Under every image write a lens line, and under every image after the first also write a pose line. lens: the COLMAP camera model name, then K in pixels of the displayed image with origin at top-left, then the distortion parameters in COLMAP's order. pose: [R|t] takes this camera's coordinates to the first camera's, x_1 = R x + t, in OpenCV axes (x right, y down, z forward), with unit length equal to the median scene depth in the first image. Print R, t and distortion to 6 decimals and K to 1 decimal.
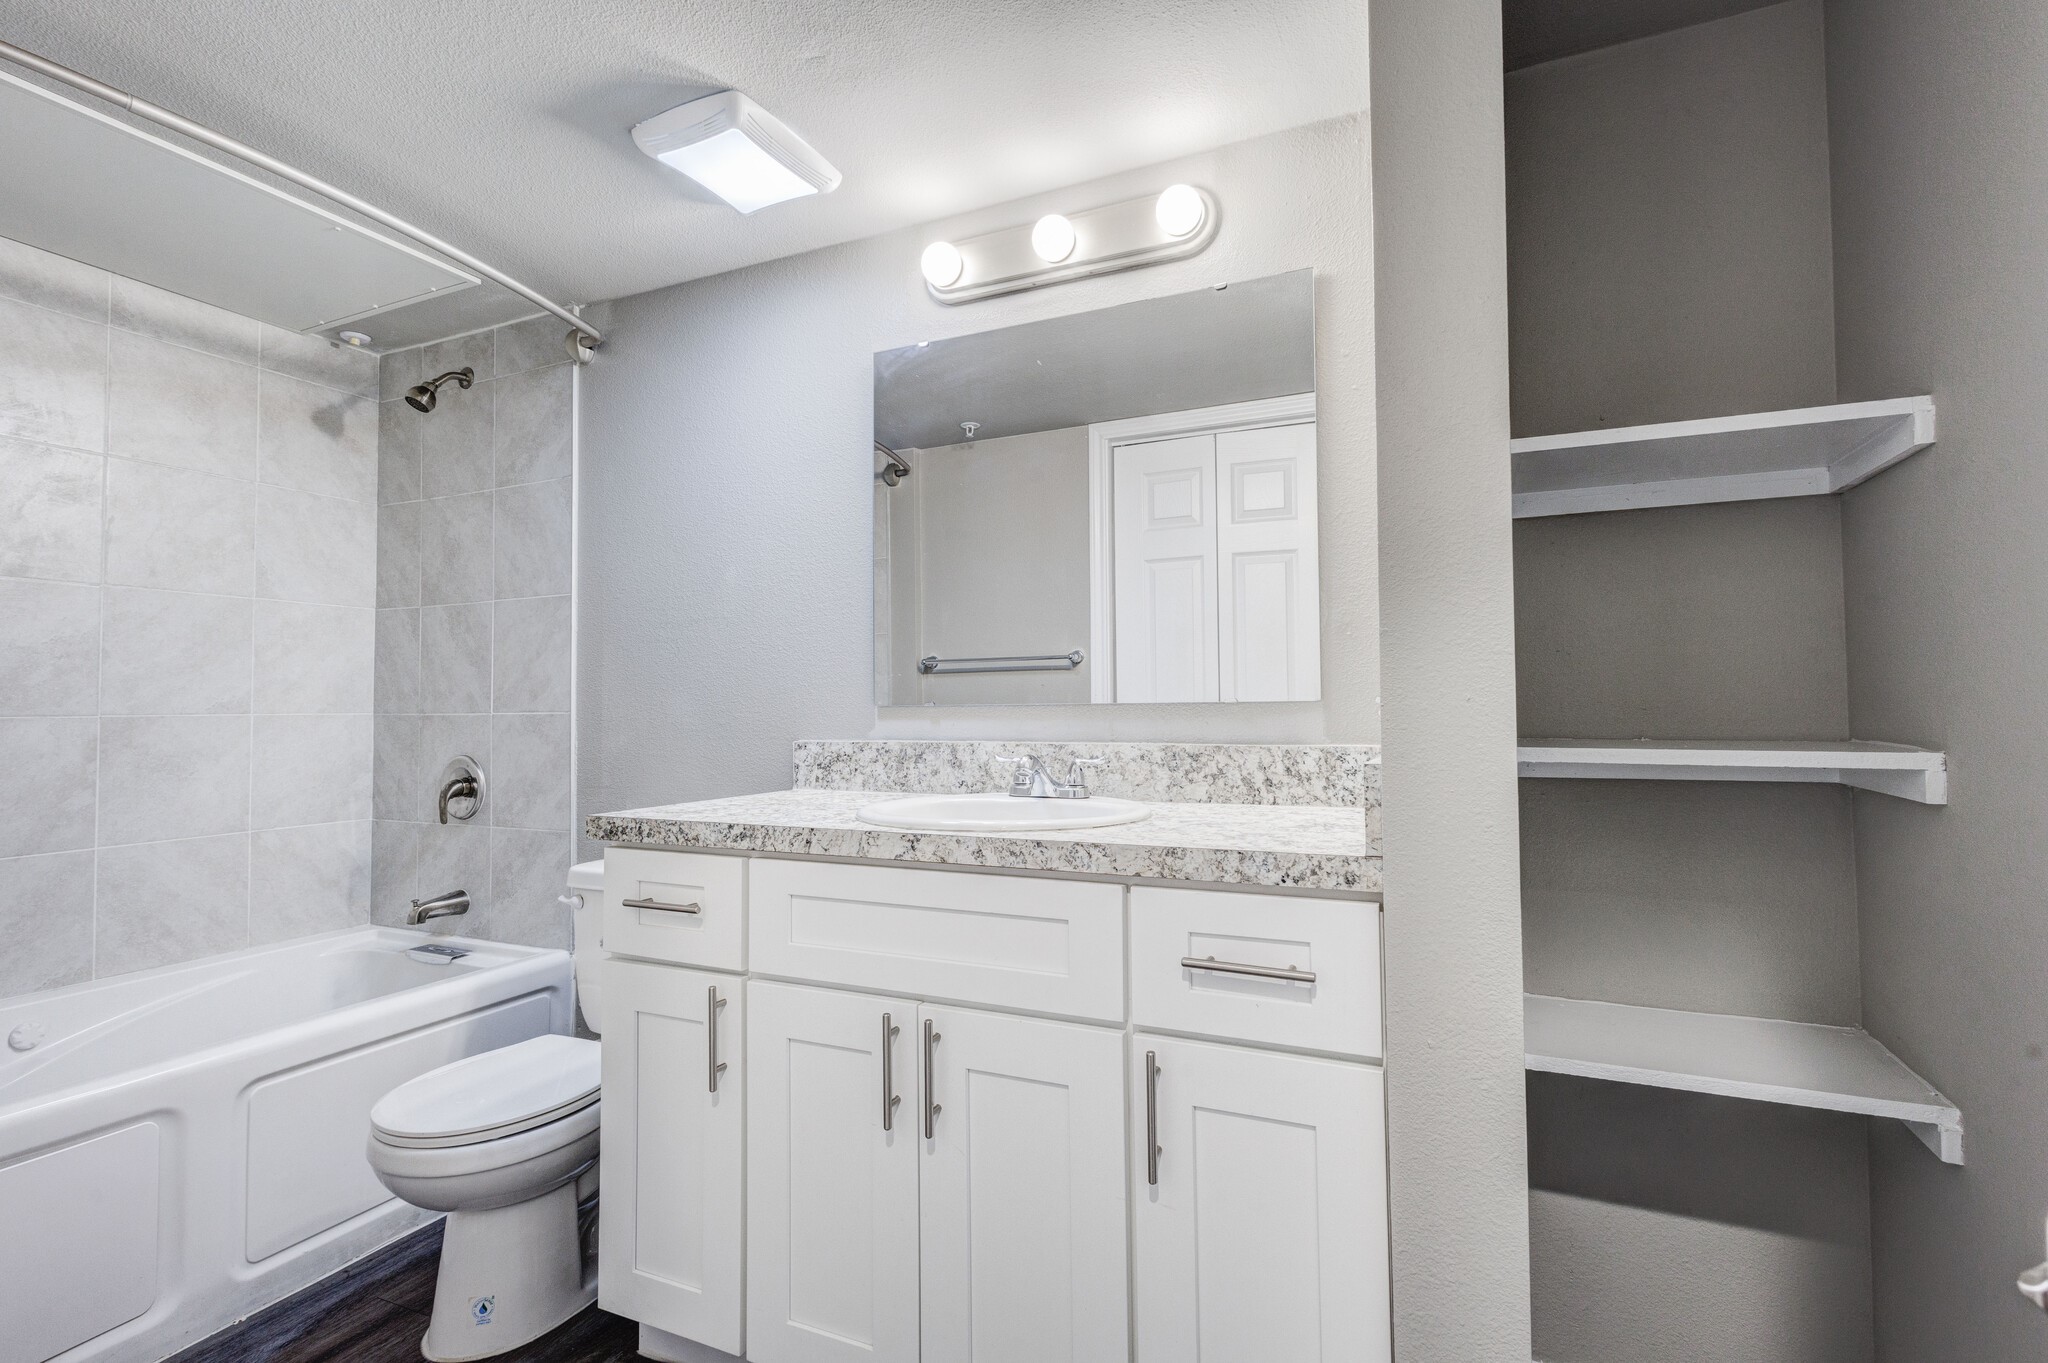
lens RADIAL K [[953.7, 0, 1023.1], [0, 953.7, 679.6], [0, 0, 1]] dist [0.007630, 0.000109]
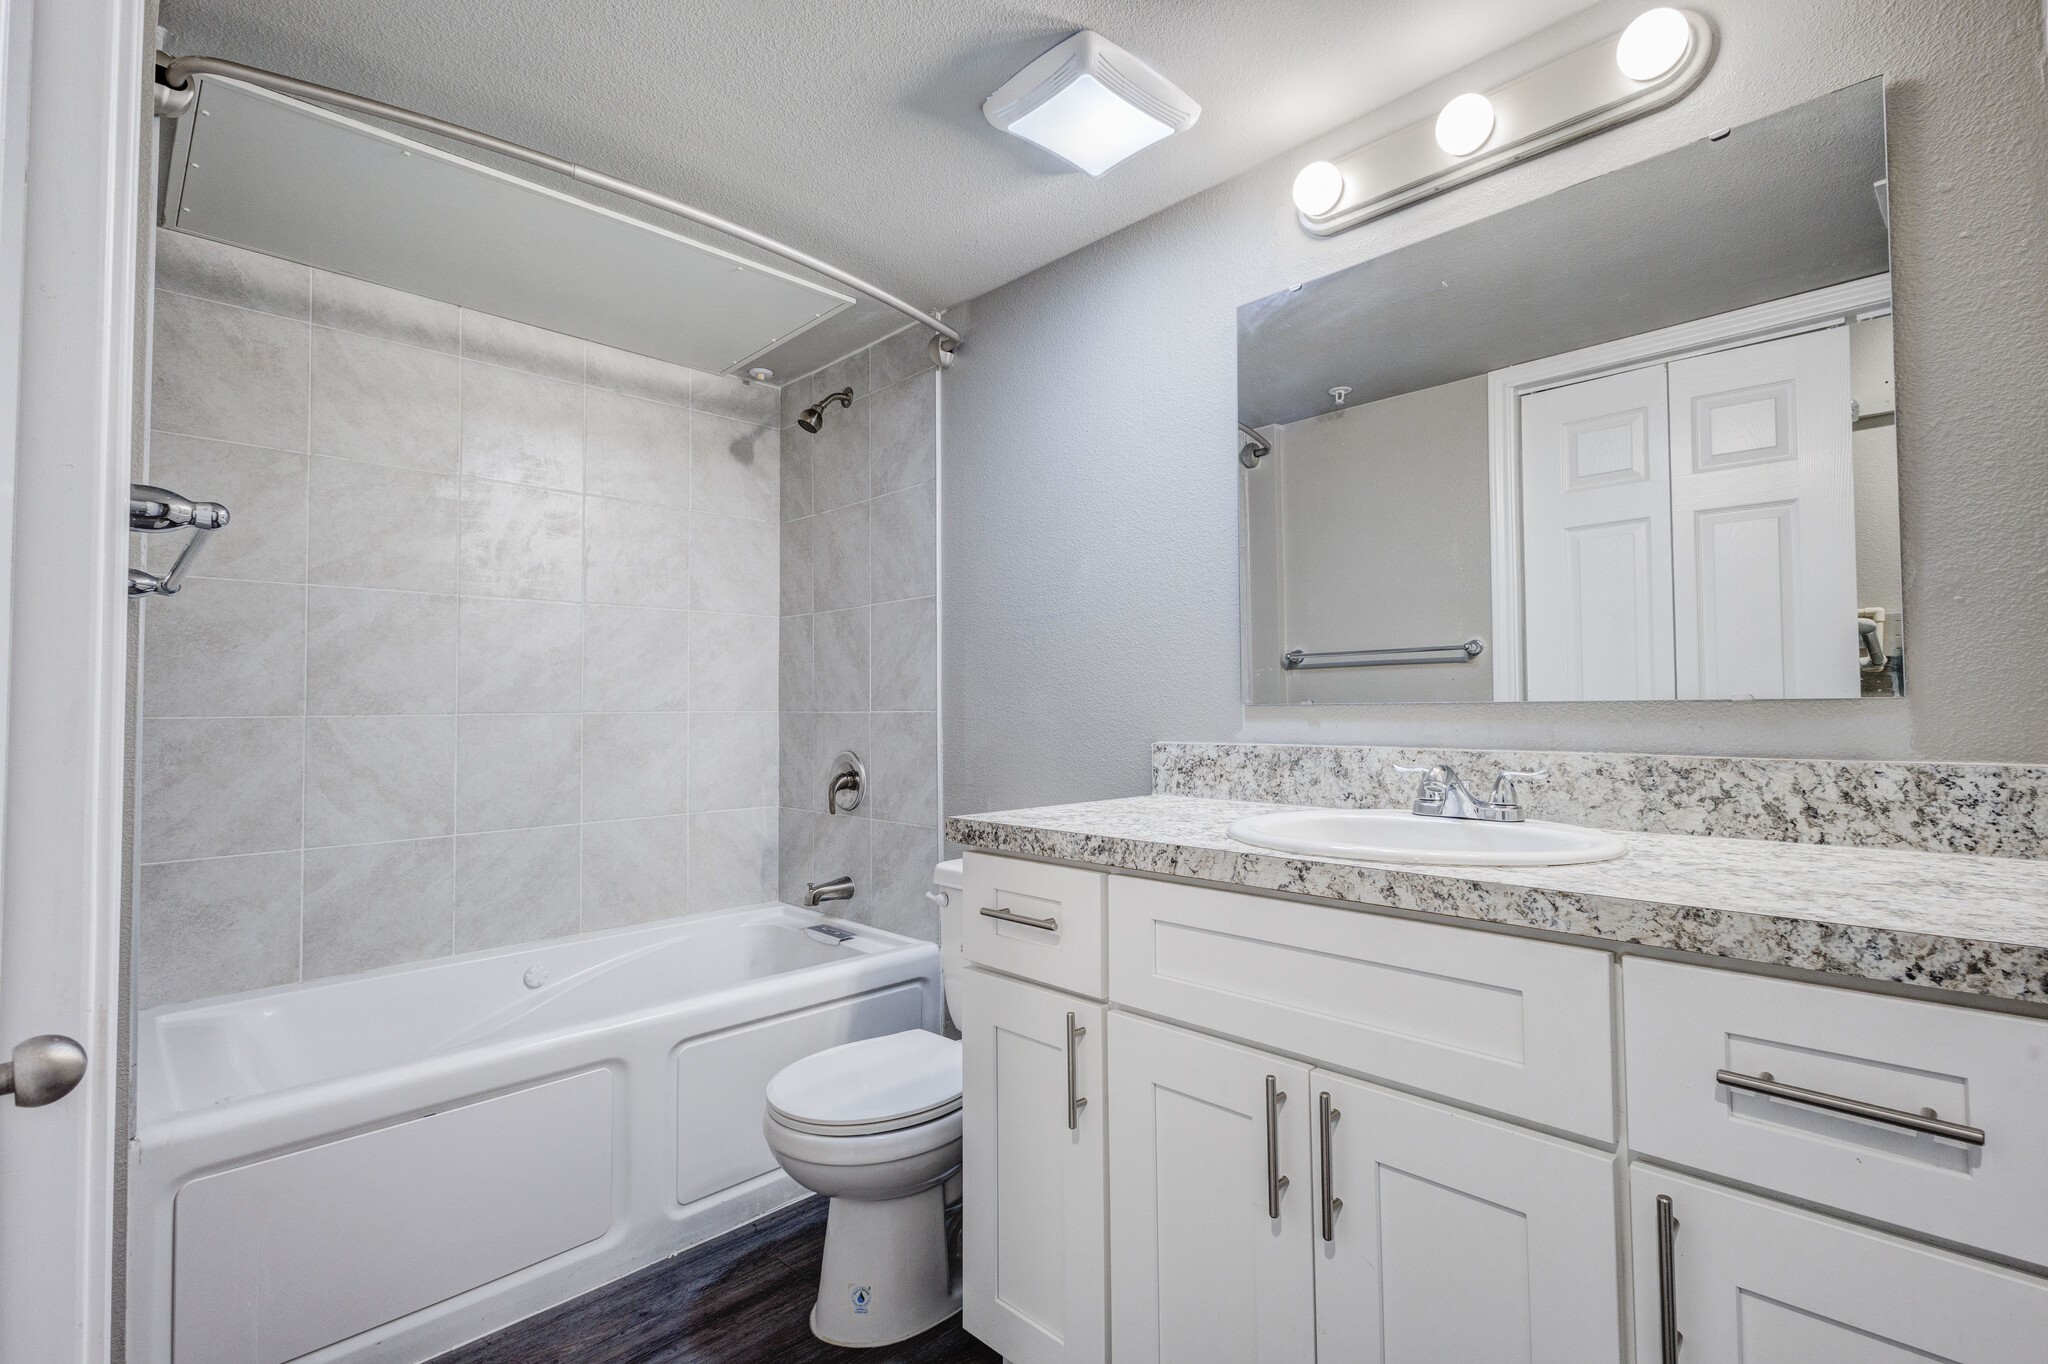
lens RADIAL K [[943.1, 0, 1024.3], [0, 943.1, 675.4], [0, 0, 1]] dist [0.002990, -0.000246]
pose [[0.934723, -0.010923, -0.355208, -0.033560], [0.009826, 0.999940, -0.004890, 0.002795], [0.355240, 0.001081, 0.934774, 0.109784]]
